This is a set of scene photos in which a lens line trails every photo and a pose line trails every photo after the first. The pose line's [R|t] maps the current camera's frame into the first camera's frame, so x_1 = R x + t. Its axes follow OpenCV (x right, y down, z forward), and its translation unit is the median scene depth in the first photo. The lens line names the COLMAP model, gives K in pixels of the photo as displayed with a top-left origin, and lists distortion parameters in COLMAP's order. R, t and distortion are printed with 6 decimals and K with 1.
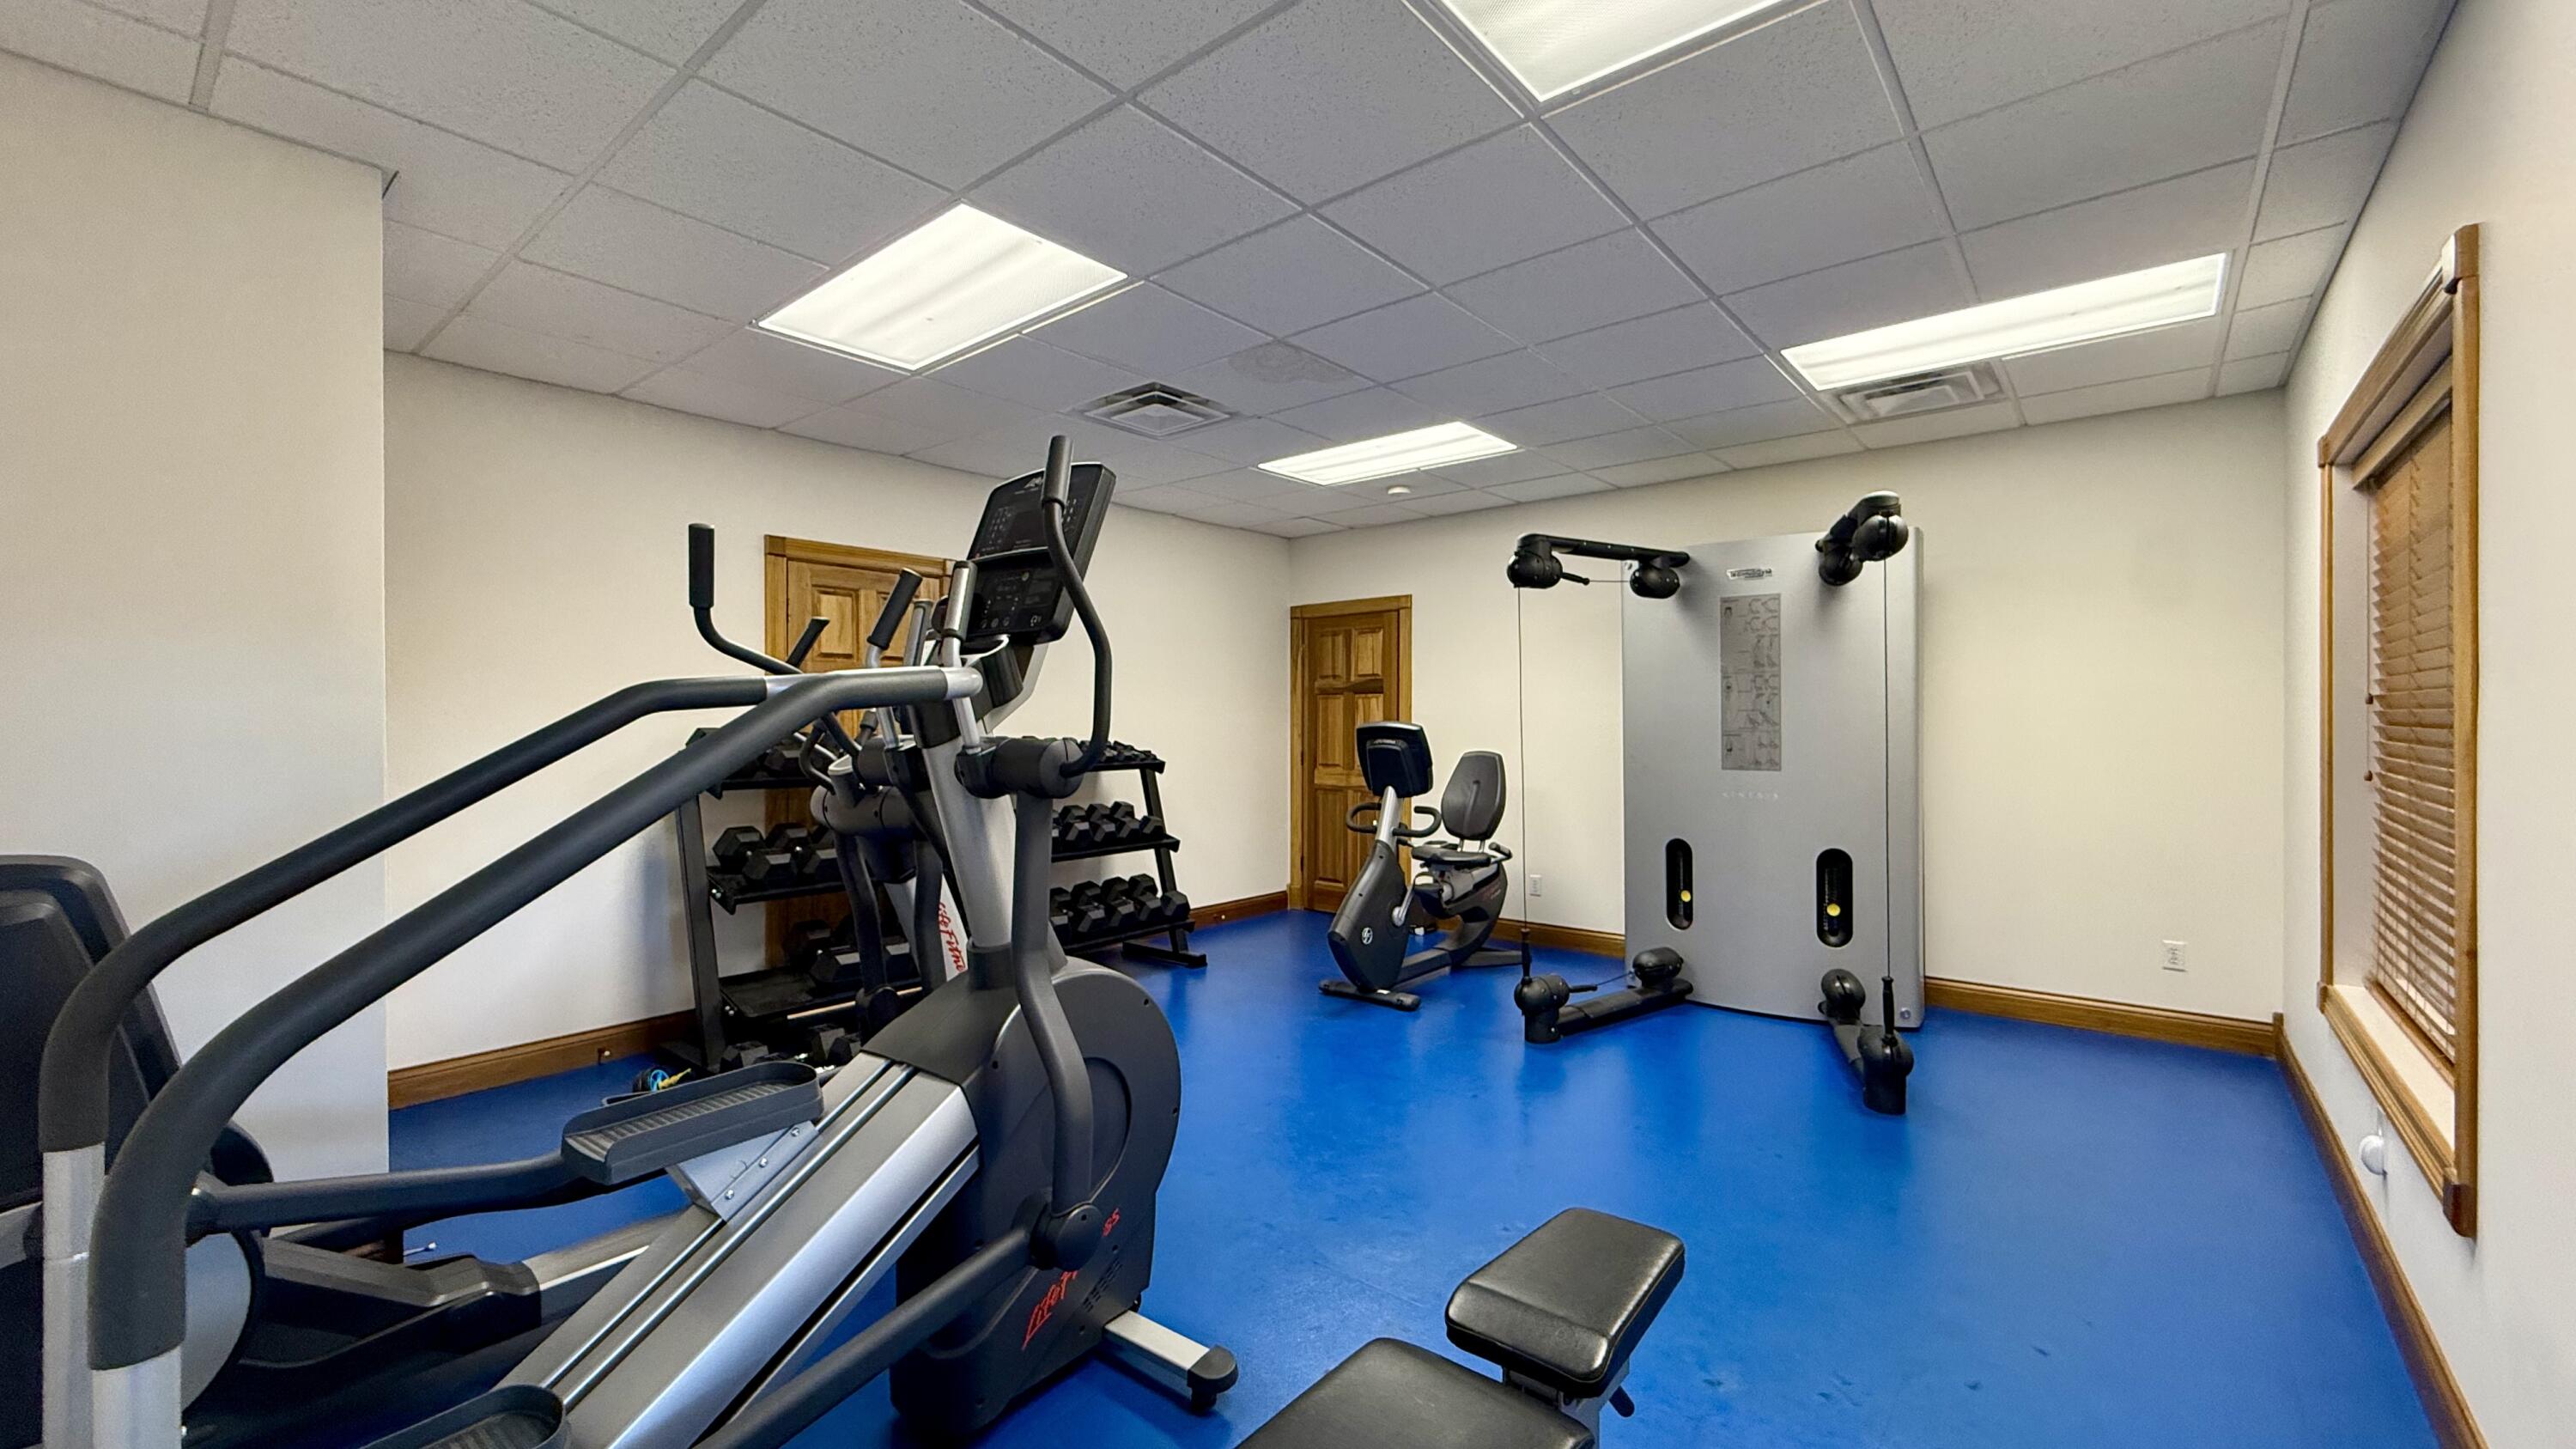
lens RADIAL K [[1022.0, 0, 1291.0], [0, 1022.0, 717.4], [0, 0, 1]] dist [-0.003790, 0.000076]
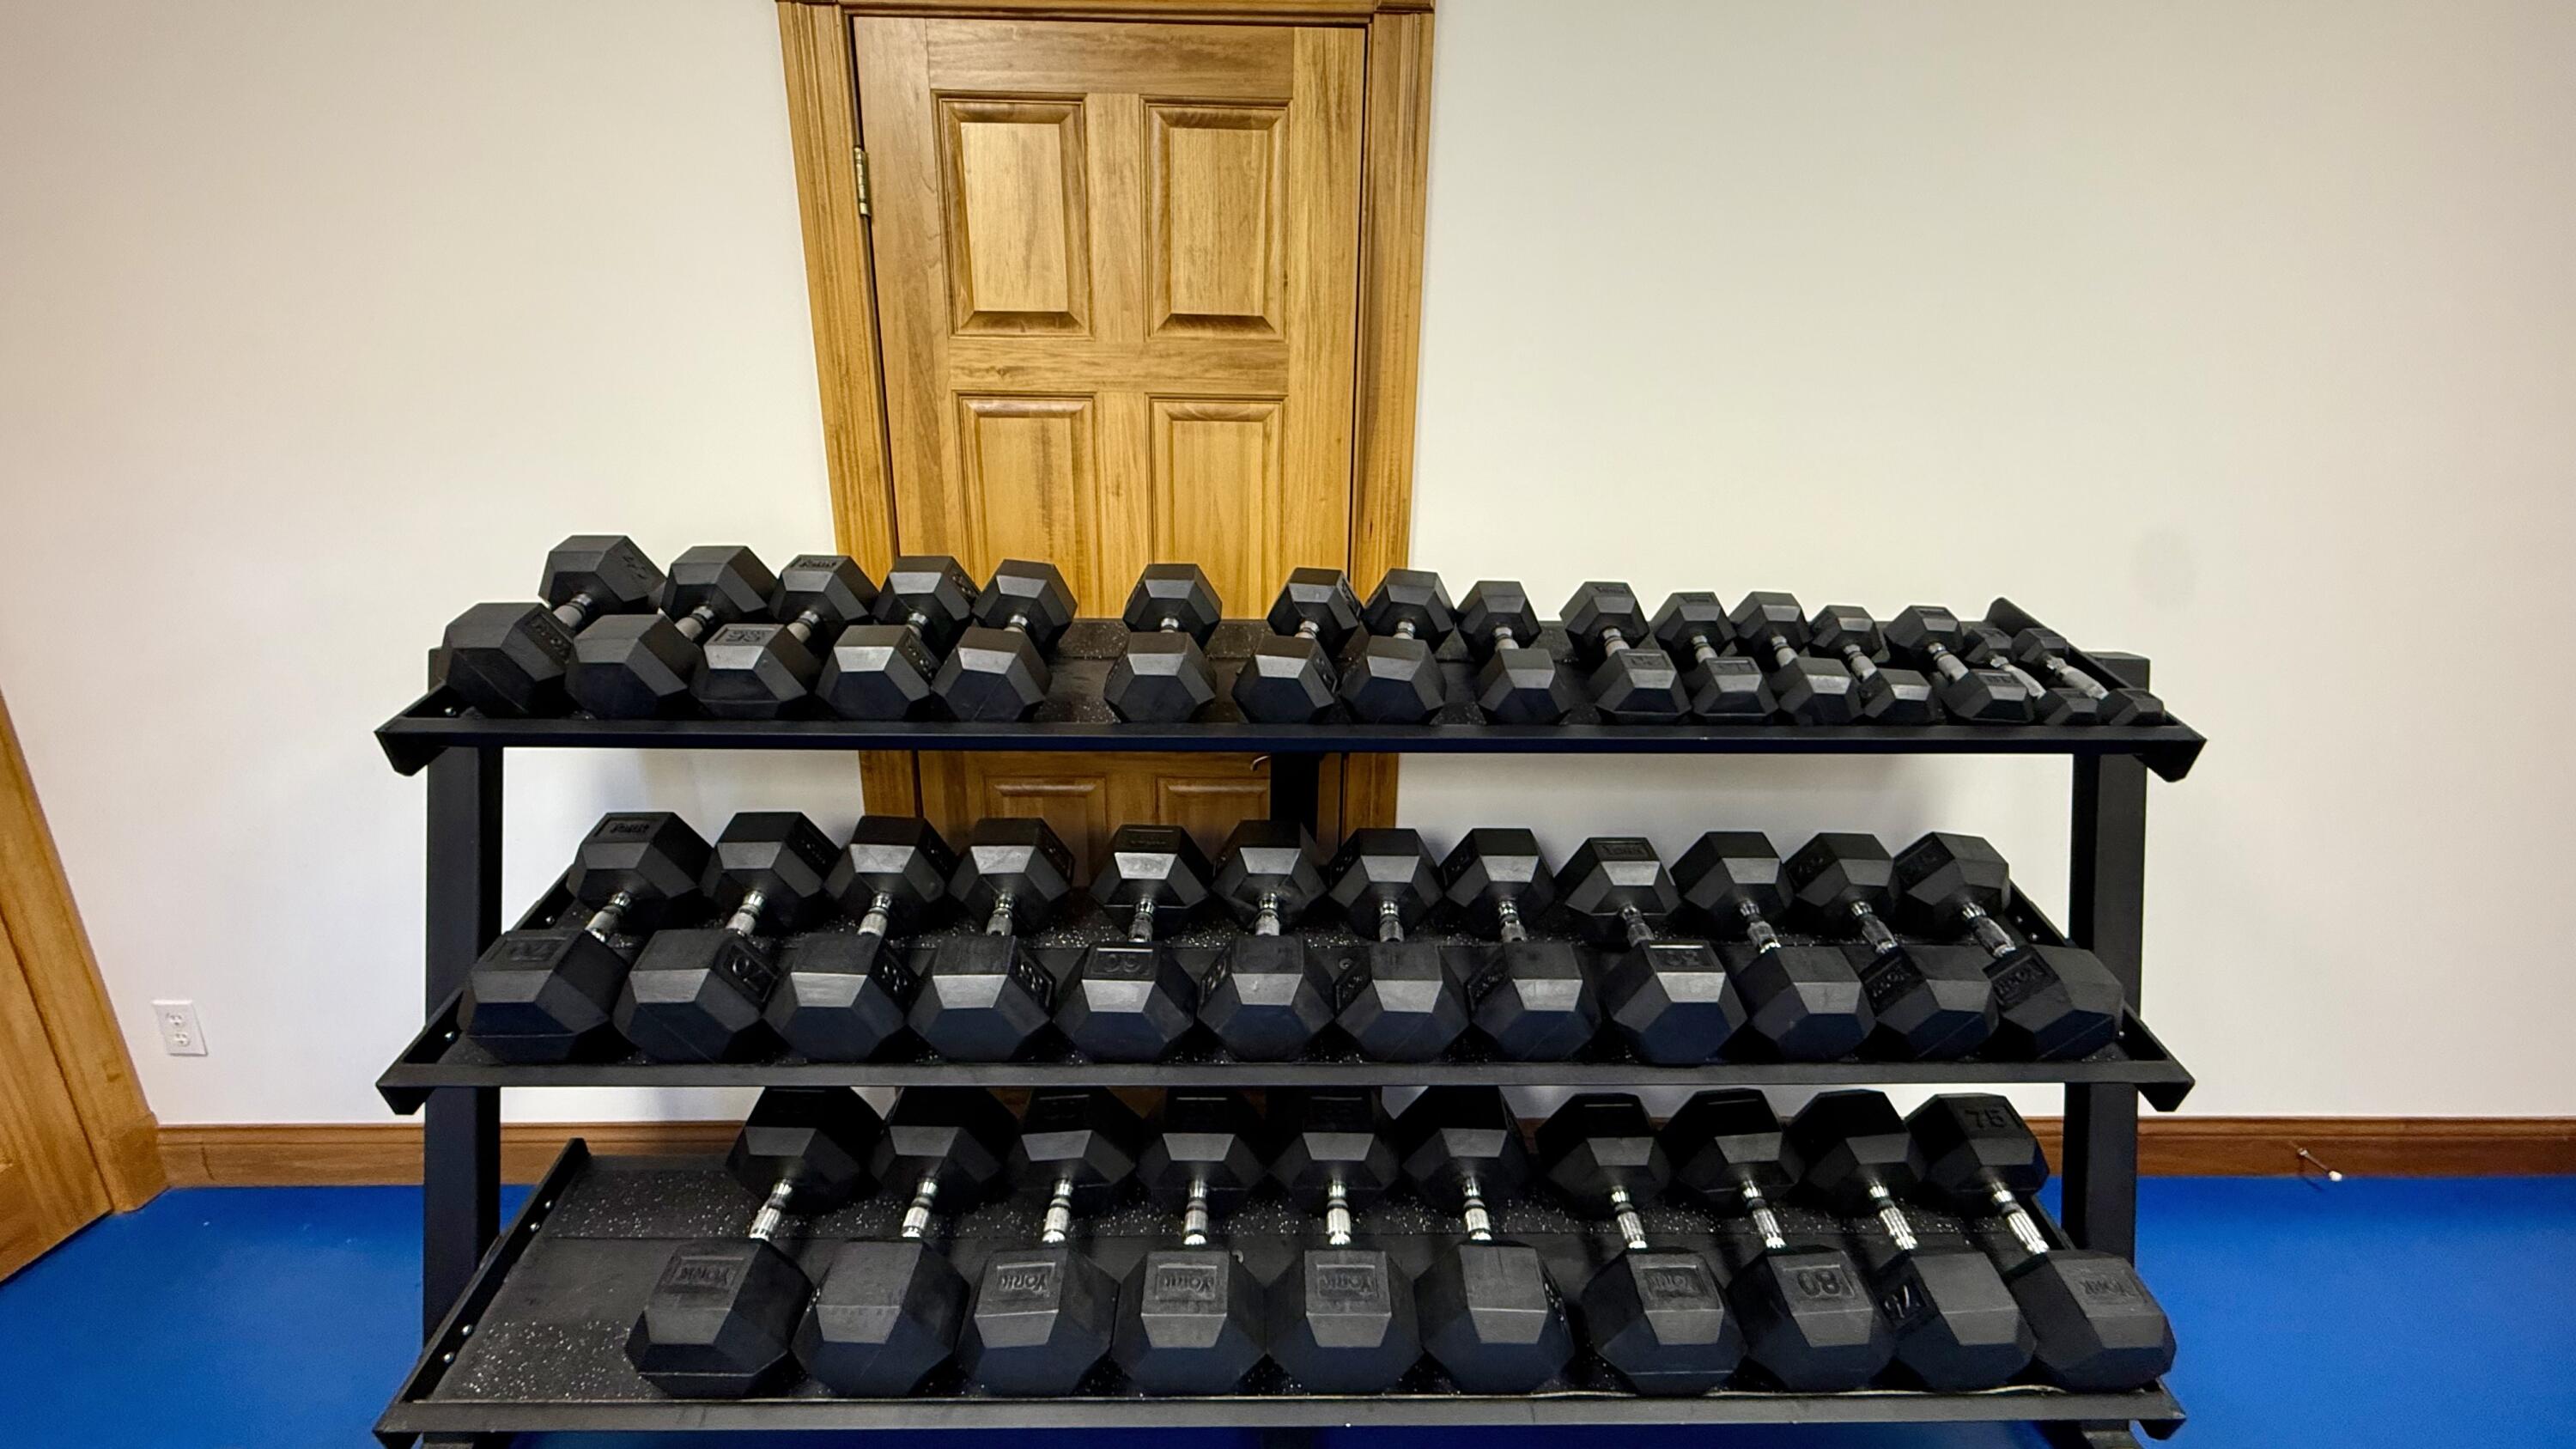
lens RADIAL K [[1022.0, 0, 1266.6], [0, 1022.0, 725.2], [0, 0, 1]] dist [-0.003790, 0.000076]
pose [[0.658363, 0.212953, -0.721949, -0.100884], [-0.015882, 0.962861, 0.269532, -0.020116], [0.752533, -0.165983, 0.637293, 0.714200]]
